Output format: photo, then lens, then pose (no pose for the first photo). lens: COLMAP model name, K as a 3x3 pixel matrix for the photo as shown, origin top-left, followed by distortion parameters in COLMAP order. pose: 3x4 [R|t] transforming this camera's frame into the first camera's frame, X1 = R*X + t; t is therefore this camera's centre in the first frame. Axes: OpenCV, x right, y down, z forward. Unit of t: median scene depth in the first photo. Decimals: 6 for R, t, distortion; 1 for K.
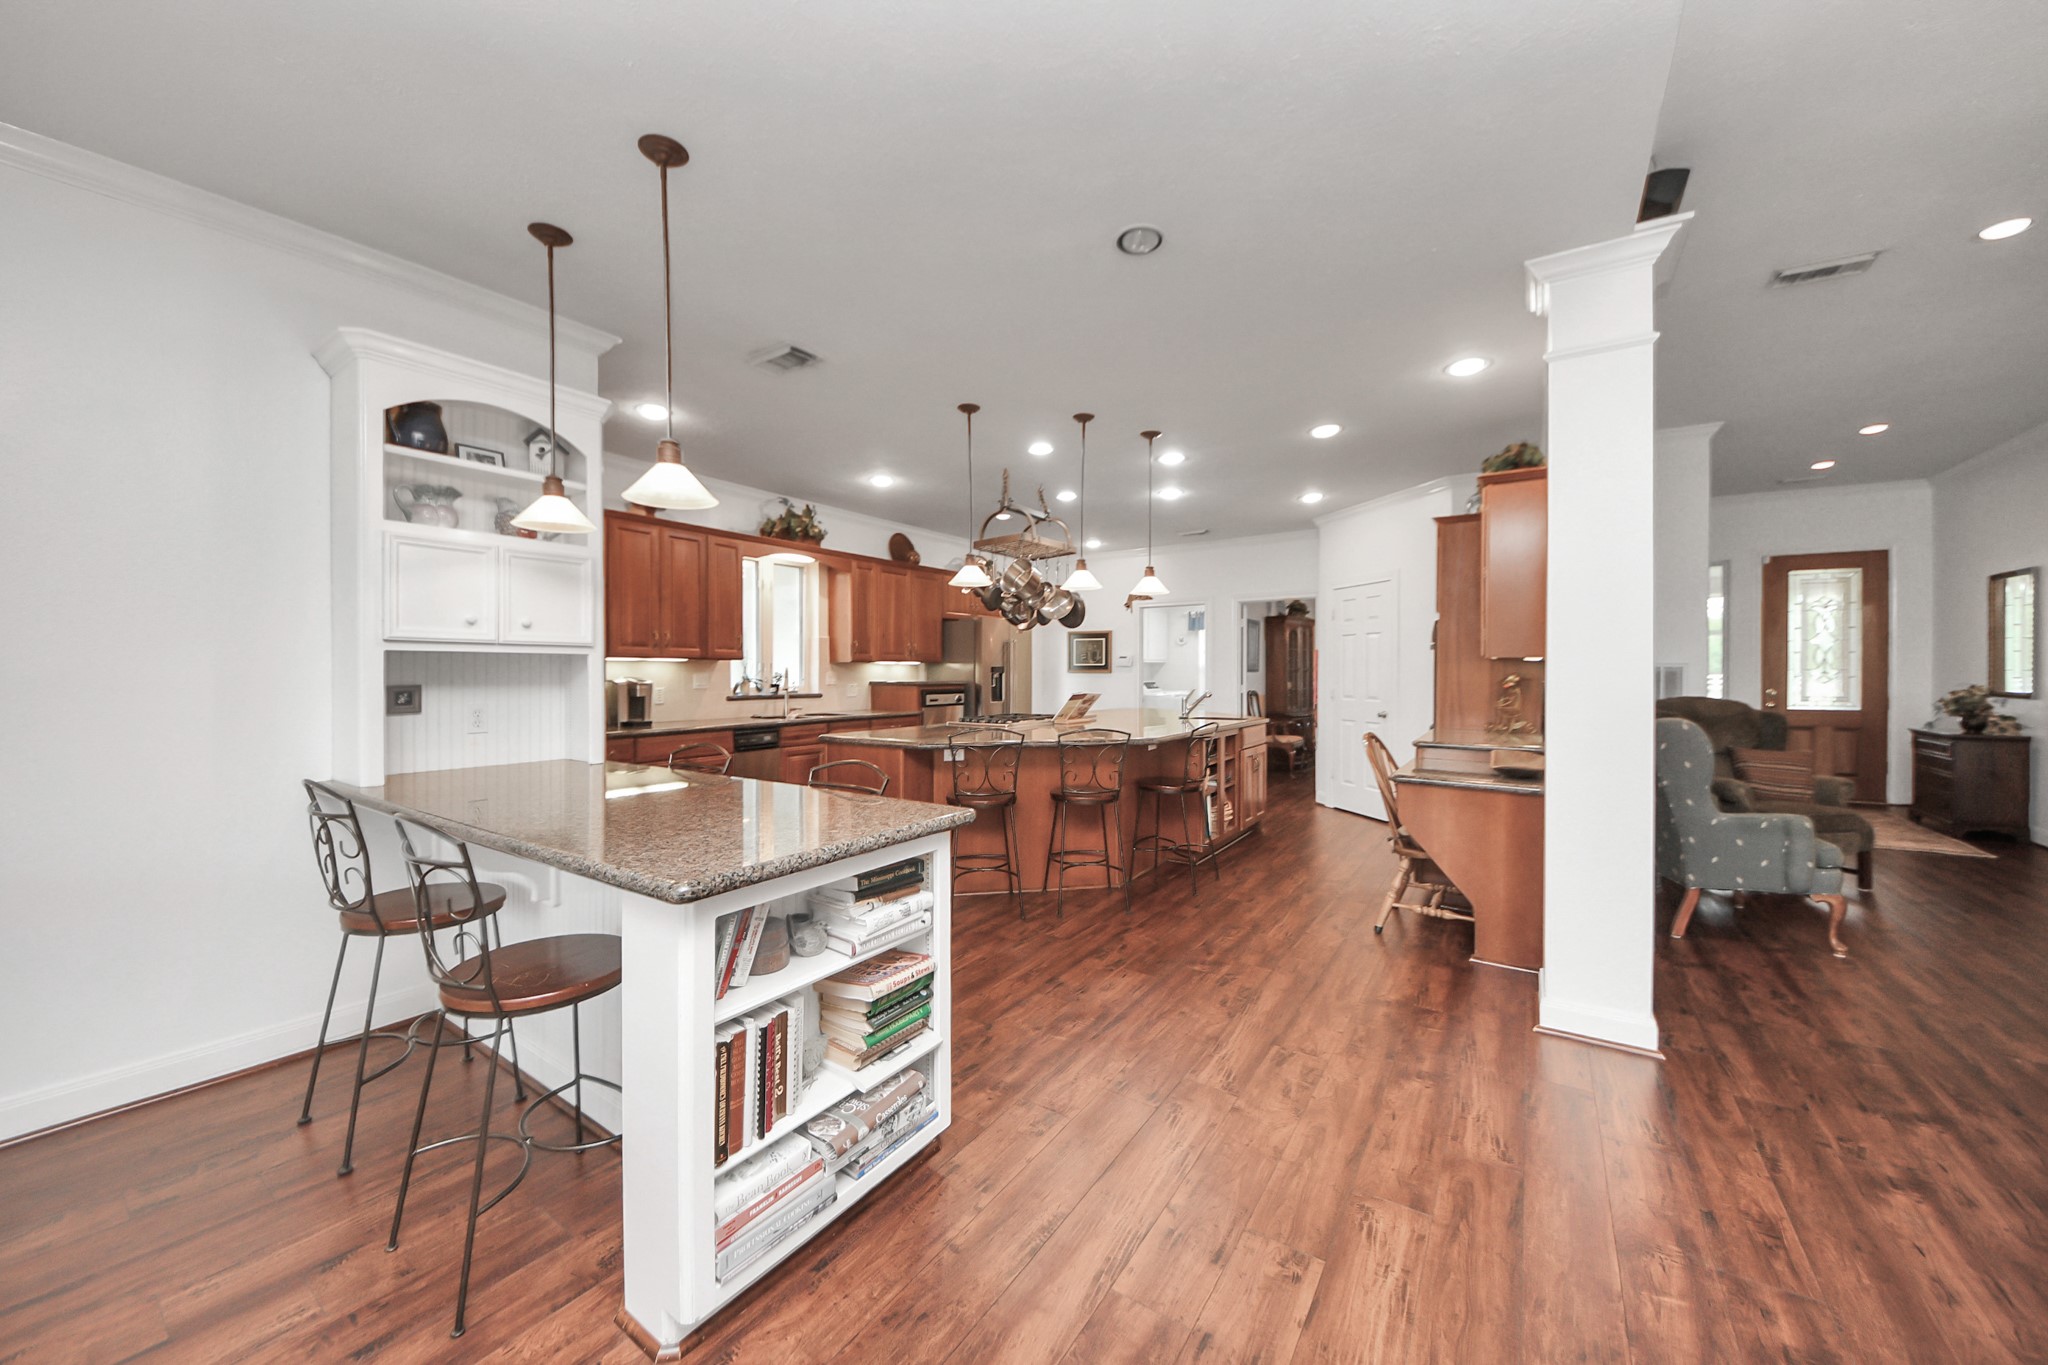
lens RADIAL K [[740.5, 0, 1037.3], [0, 740.5, 670.8], [0, 0, 1]] dist [0.047519, -0.027899]
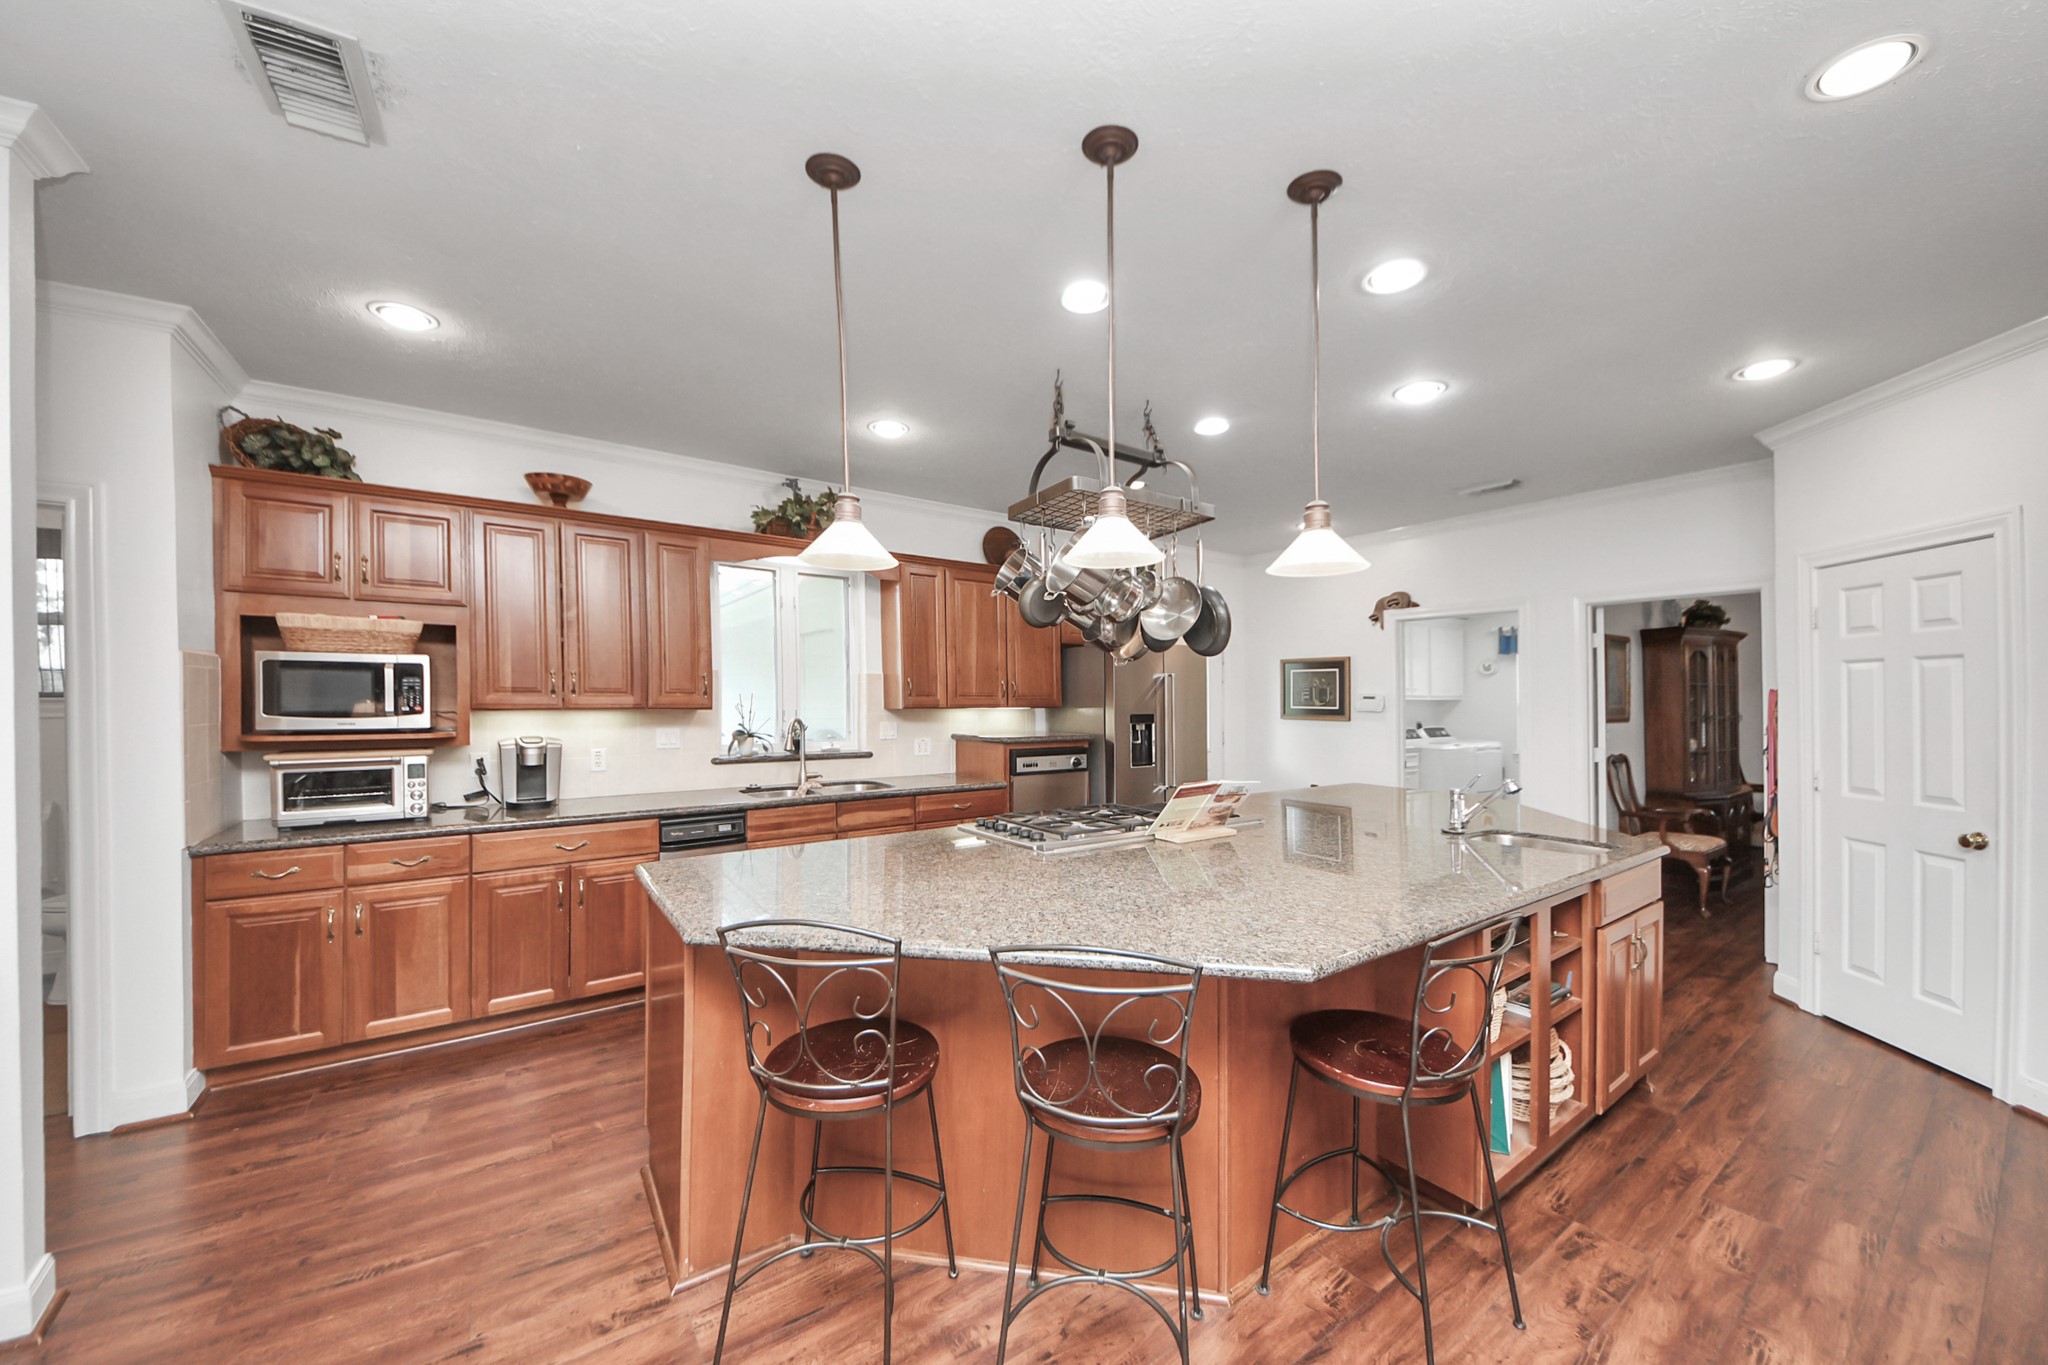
lens RADIAL K [[727.3, 0, 1018.4], [0, 727.3, 674.2], [0, 0, 1]] dist [0.047150, -0.033166]
pose [[0.923869, -0.006095, -0.382659, 0.102791], [-0.006257, 0.999499, -0.031027, -0.022248], [0.382657, 0.031059, 0.923368, 0.375156]]
